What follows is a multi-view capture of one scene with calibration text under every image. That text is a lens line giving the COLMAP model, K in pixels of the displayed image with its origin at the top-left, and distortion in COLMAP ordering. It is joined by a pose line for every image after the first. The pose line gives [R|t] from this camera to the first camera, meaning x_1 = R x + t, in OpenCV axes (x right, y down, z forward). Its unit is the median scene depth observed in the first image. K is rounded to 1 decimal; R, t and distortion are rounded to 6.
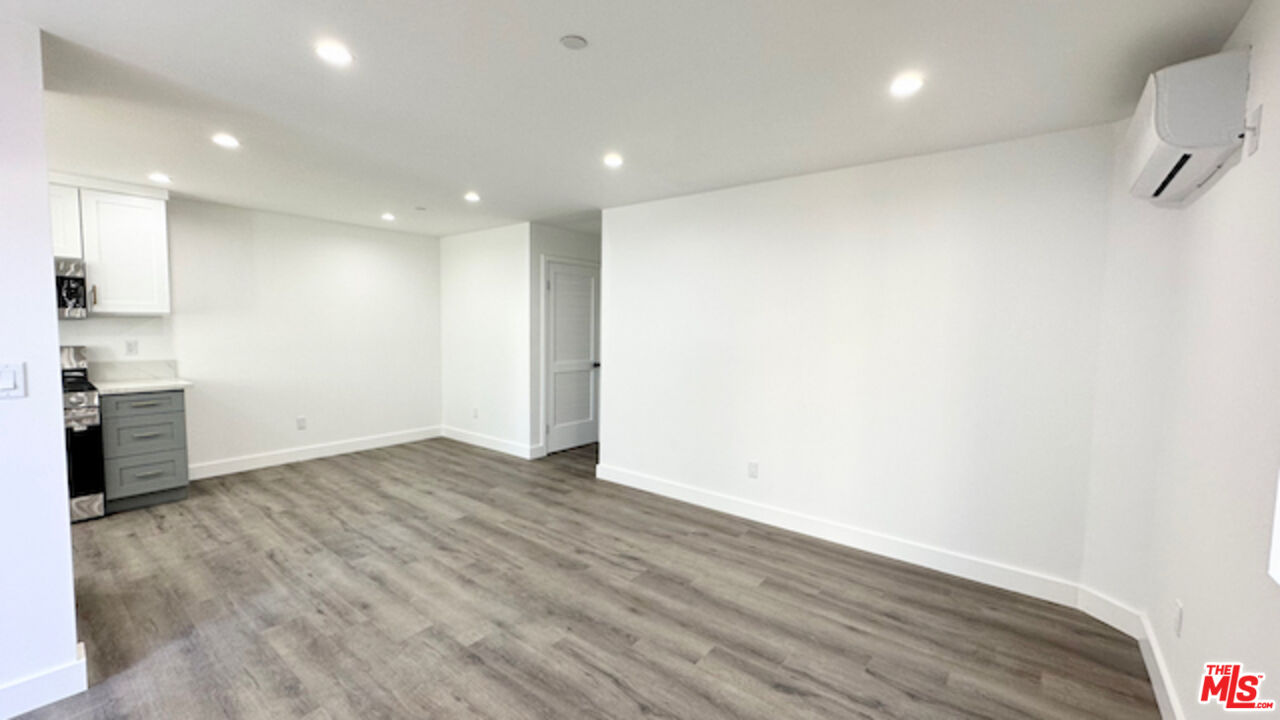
lens RADIAL K [[512.7, 0, 634.5], [0, 512.7, 357.8], [0, 0, 1]] dist [-0.003562, -0.000129]
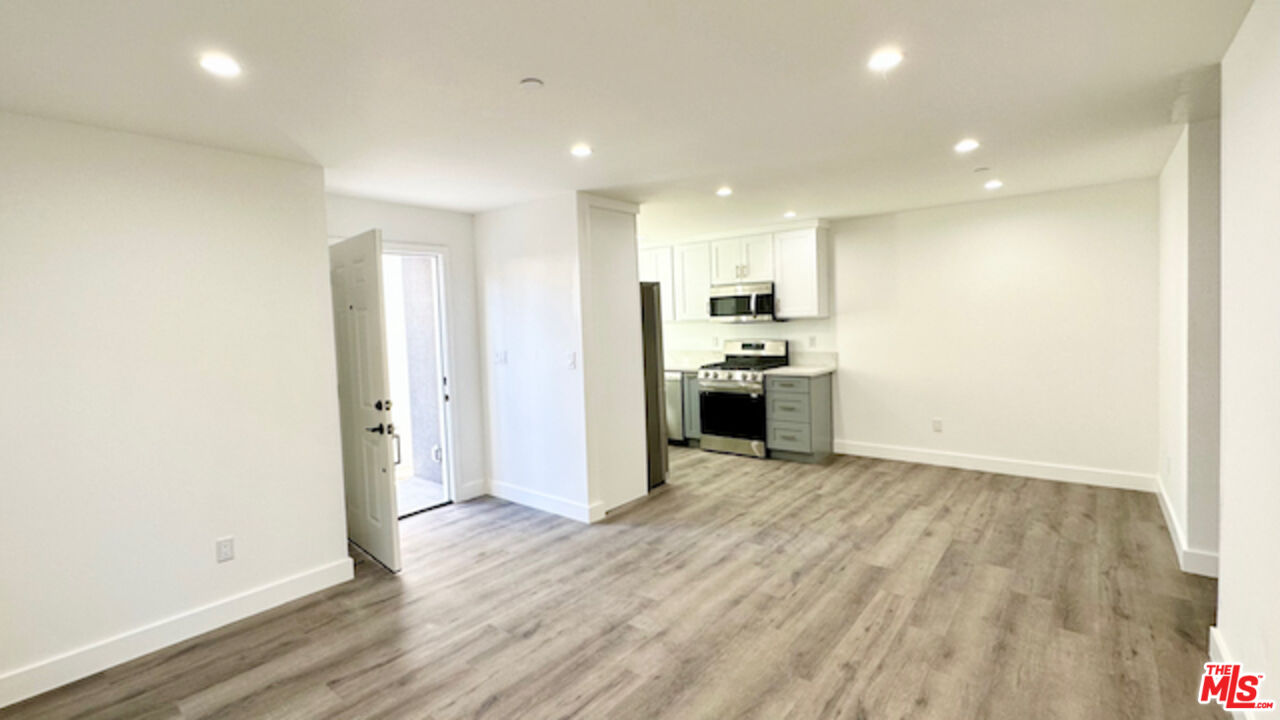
lens RADIAL K [[564.7, 0, 633.2], [0, 564.7, 350.0], [0, 0, 1]] dist [-0.001276, 0.000111]
pose [[-0.005905, 0.045942, -0.998927, 0.560202], [-0.034115, 0.998353, 0.046117, -0.058204], [0.999400, 0.034350, -0.004328, 0.633839]]
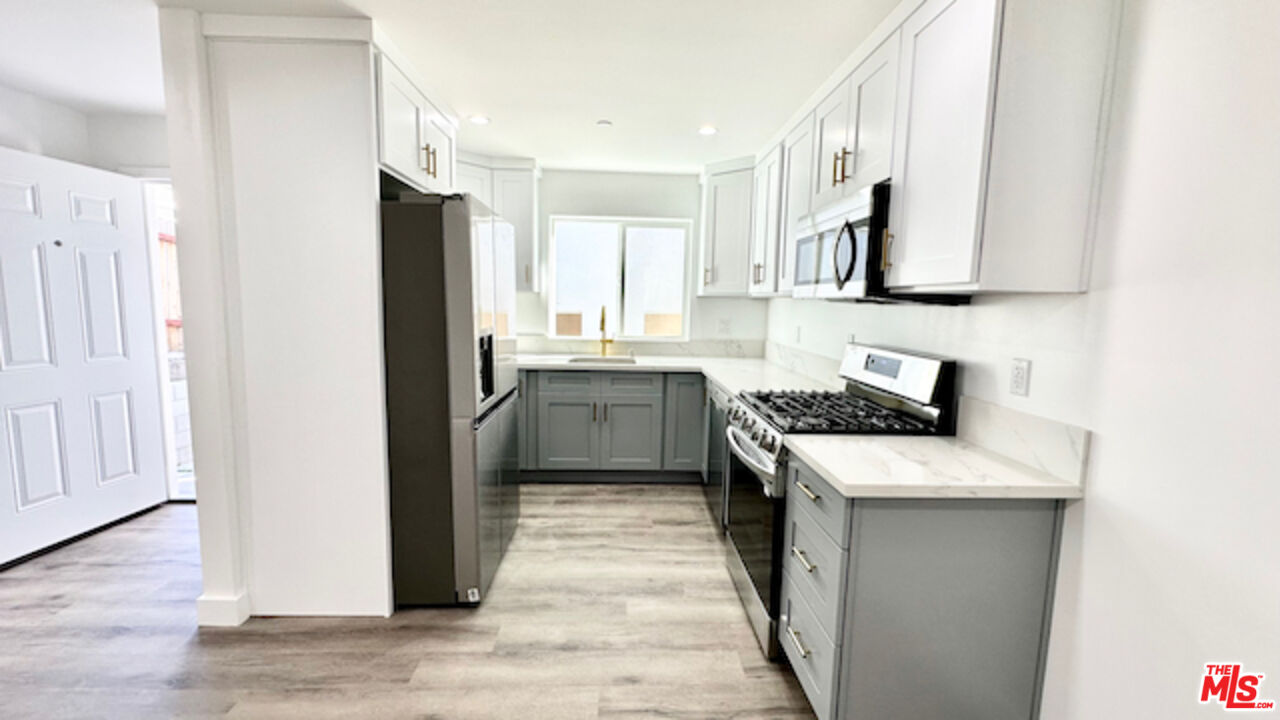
lens RADIAL K [[512.7, 0, 638.5], [0, 512.7, 360.1], [0, 0, 1]] dist [-0.003562, -0.000129]
pose [[-0.754682, 0.053761, -0.653885, -0.601837], [-0.072448, 0.983714, 0.164495, -0.086951], [0.652079, 0.171514, -0.738496, 1.278105]]
